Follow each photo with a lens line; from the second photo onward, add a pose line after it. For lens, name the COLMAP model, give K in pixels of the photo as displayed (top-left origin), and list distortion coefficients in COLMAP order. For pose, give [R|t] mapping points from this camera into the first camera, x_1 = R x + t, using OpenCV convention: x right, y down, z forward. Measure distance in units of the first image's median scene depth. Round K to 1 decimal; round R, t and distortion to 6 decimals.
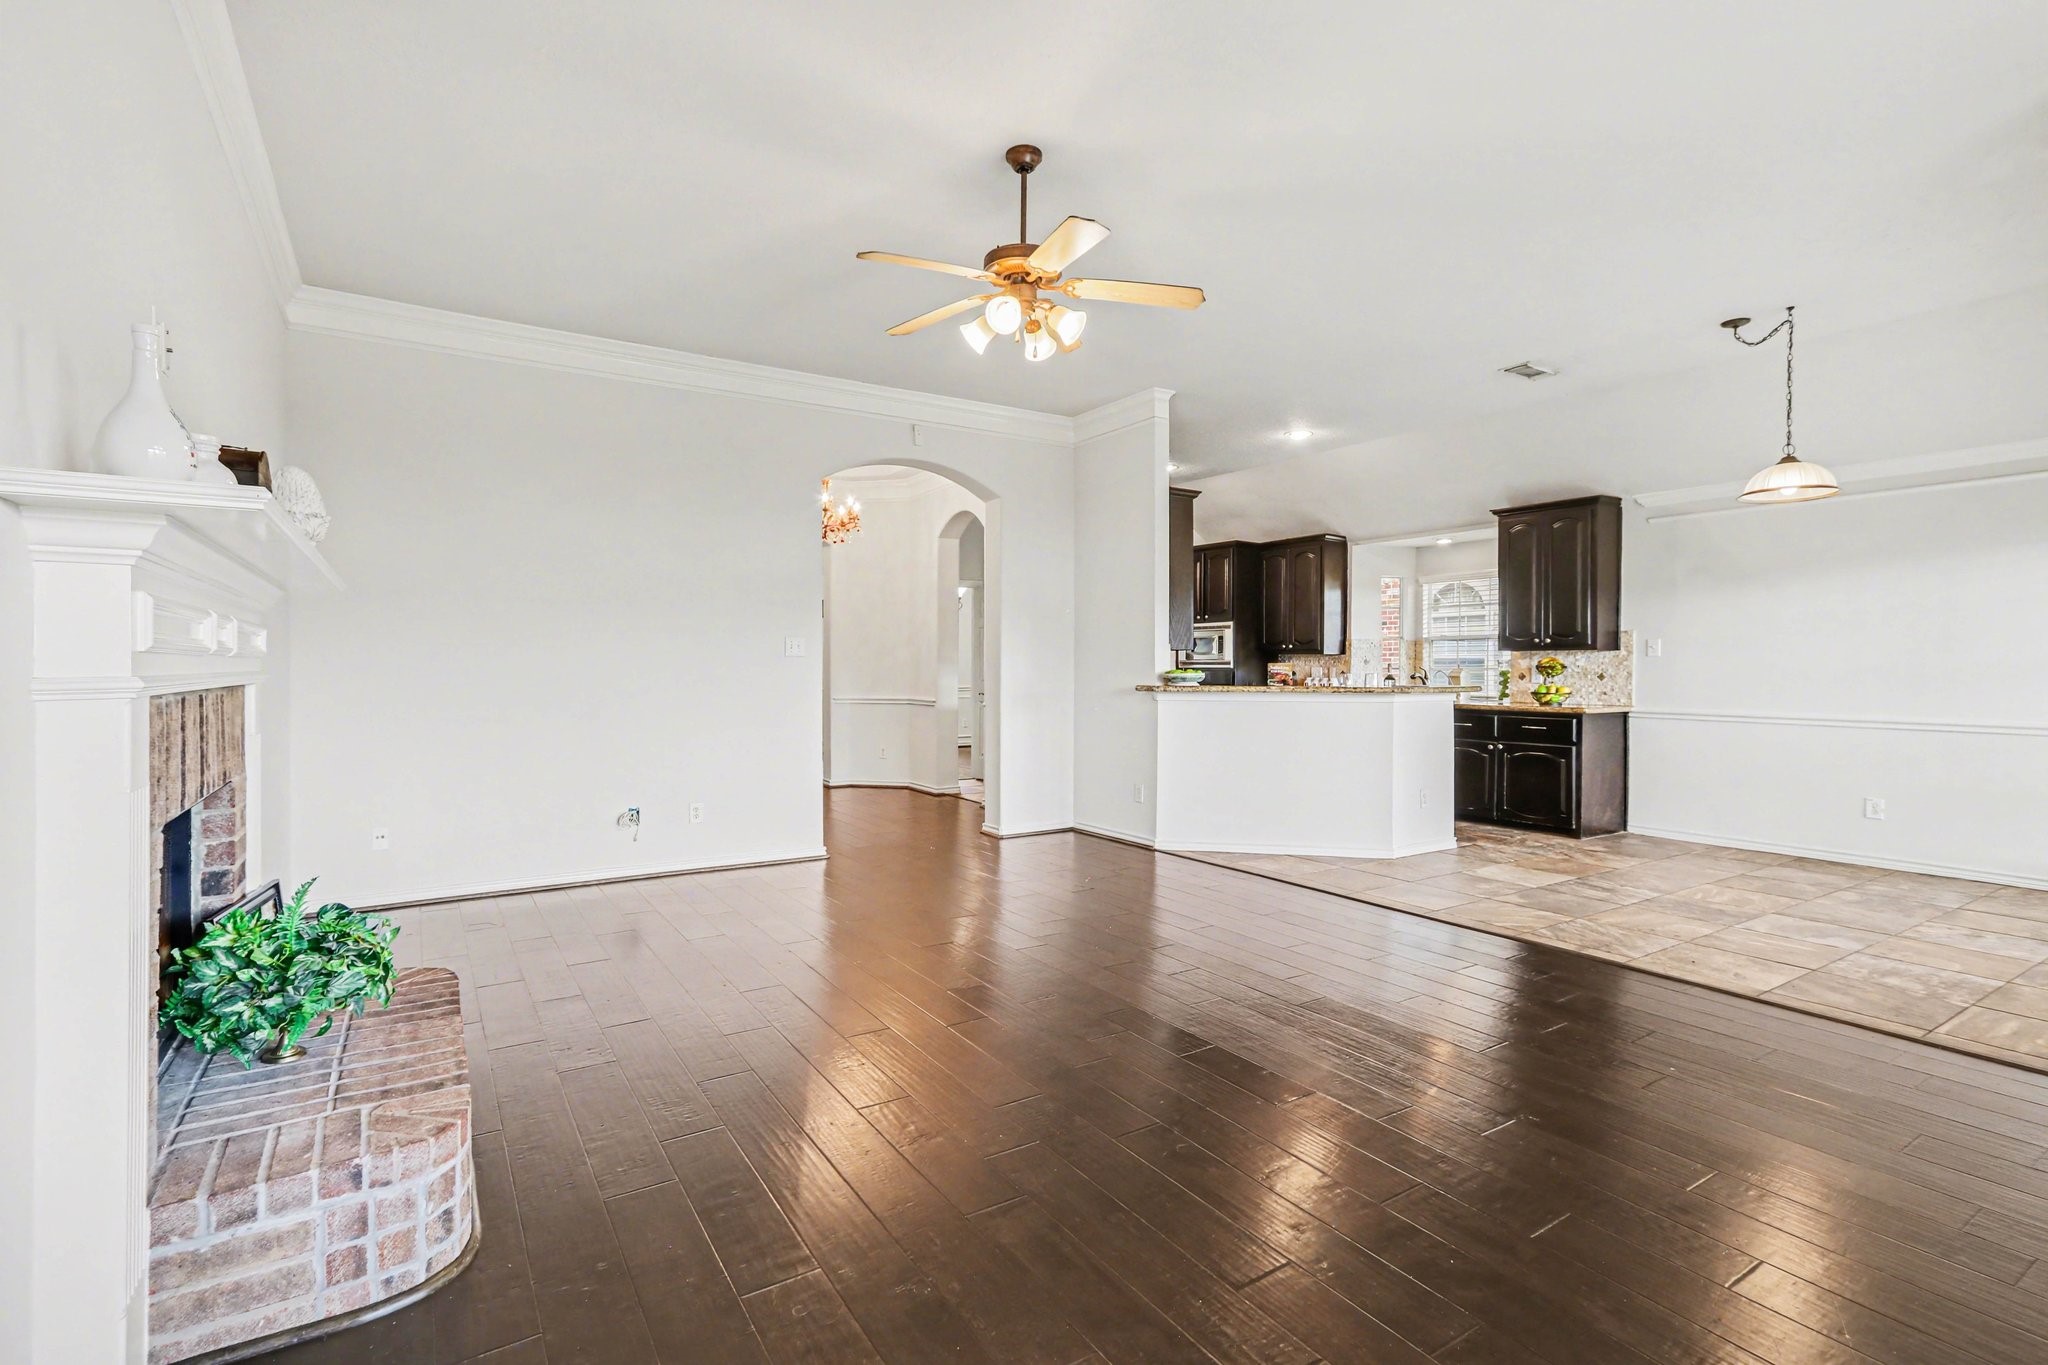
lens RADIAL K [[954.1, 0, 1026.9], [0, 954.1, 677.8], [0, 0, 1]] dist [0.002013, 0.001286]
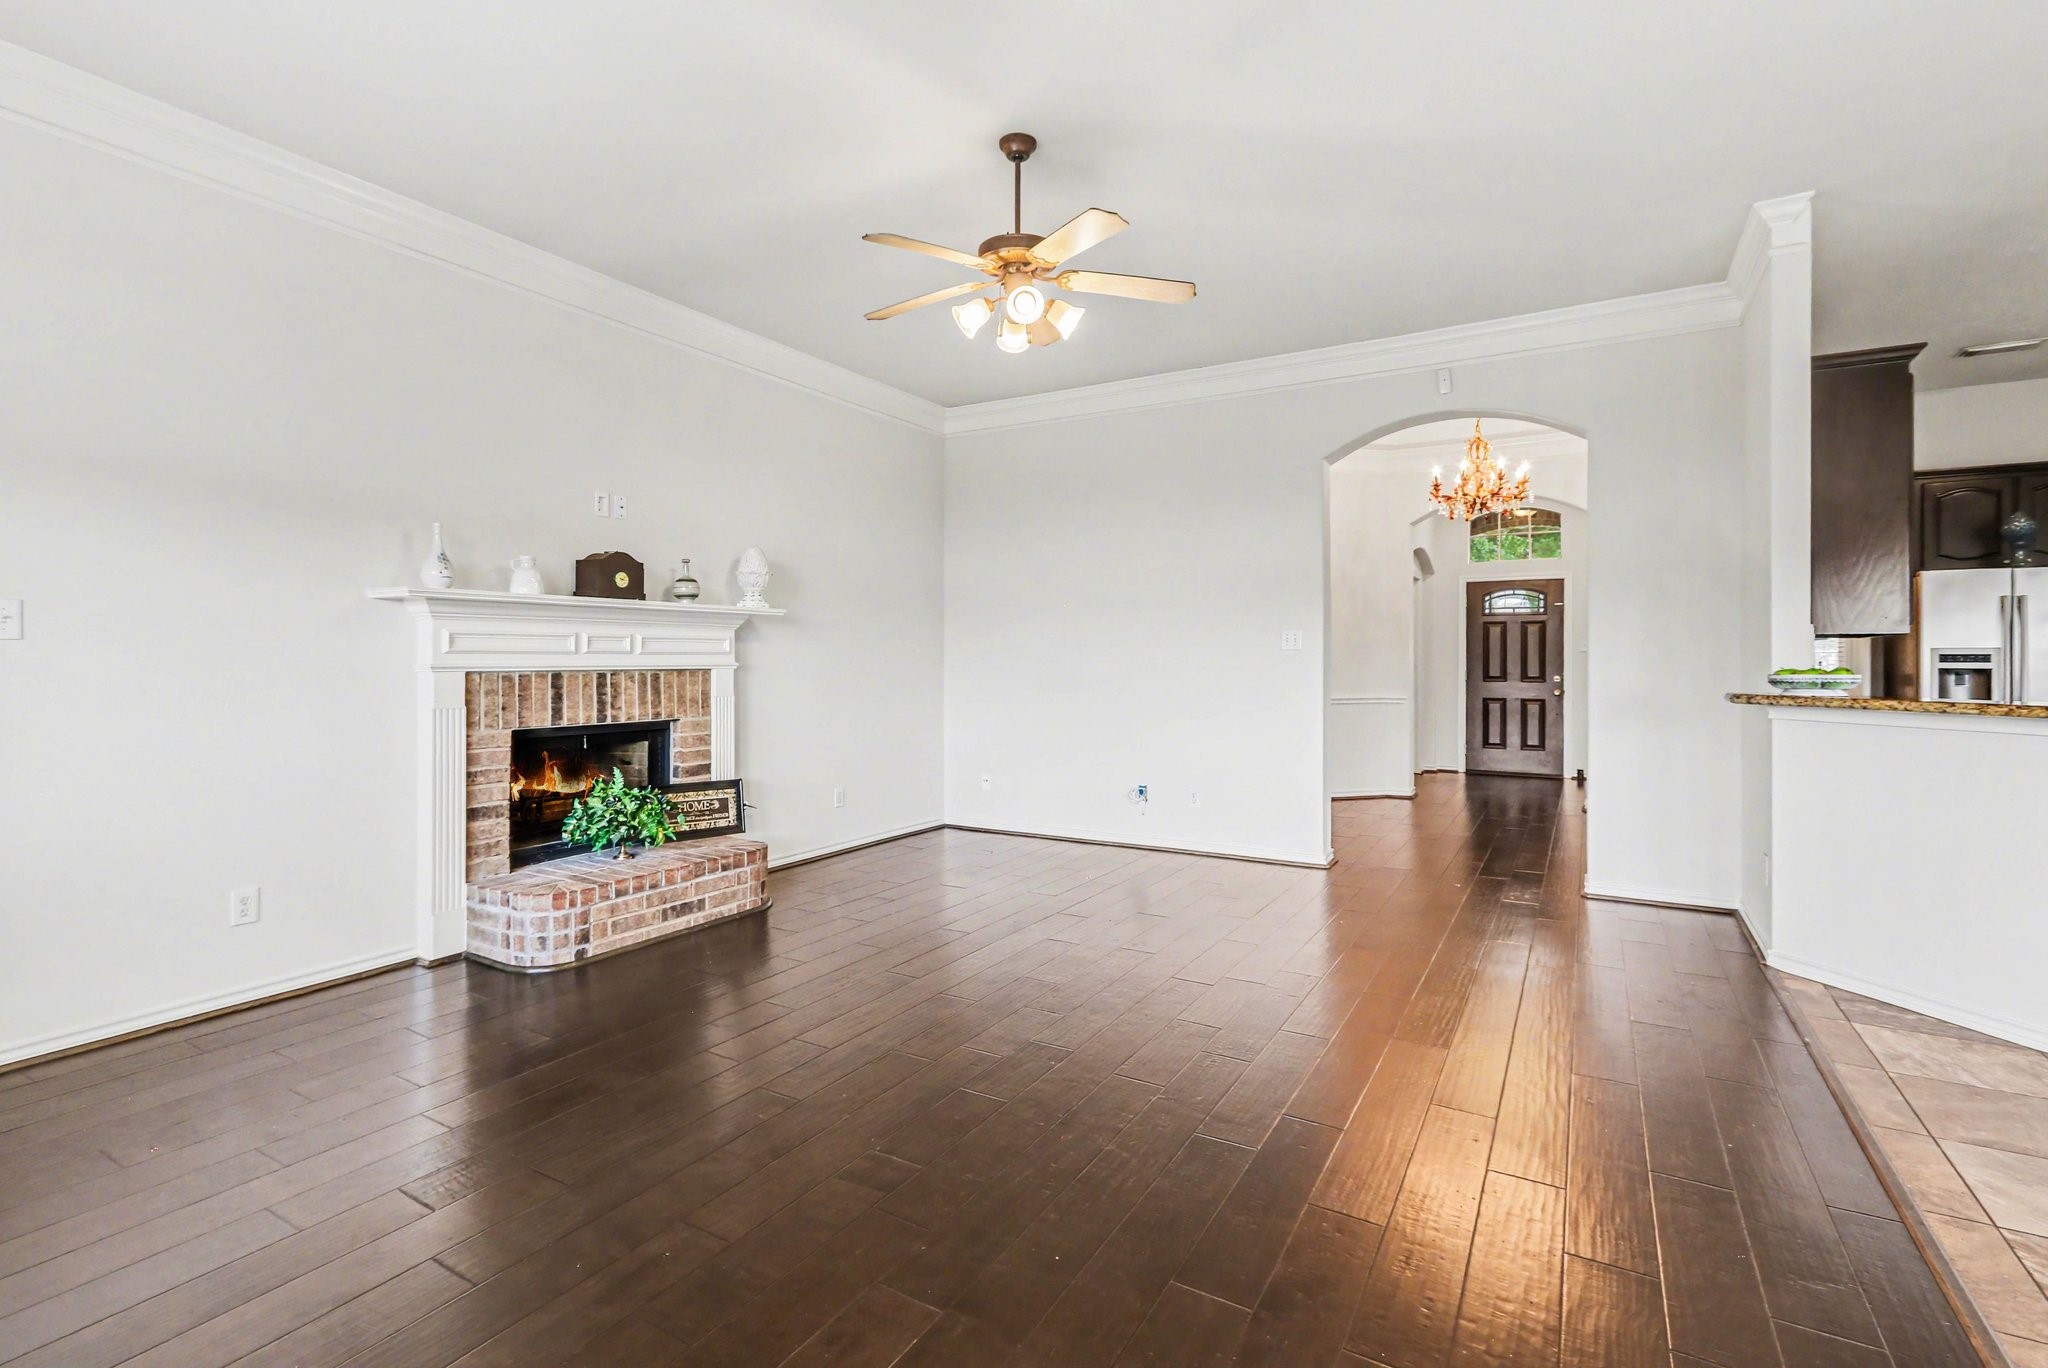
lens RADIAL K [[954.1, 0, 1009.5], [0, 954.1, 665.9], [0, 0, 1]] dist [0.002013, 0.001286]
pose [[0.425183, -0.000278, -0.905108, 1.650663], [-0.012345, 0.999905, -0.006106, 0.000570], [0.905023, 0.013769, 0.425139, 1.075045]]
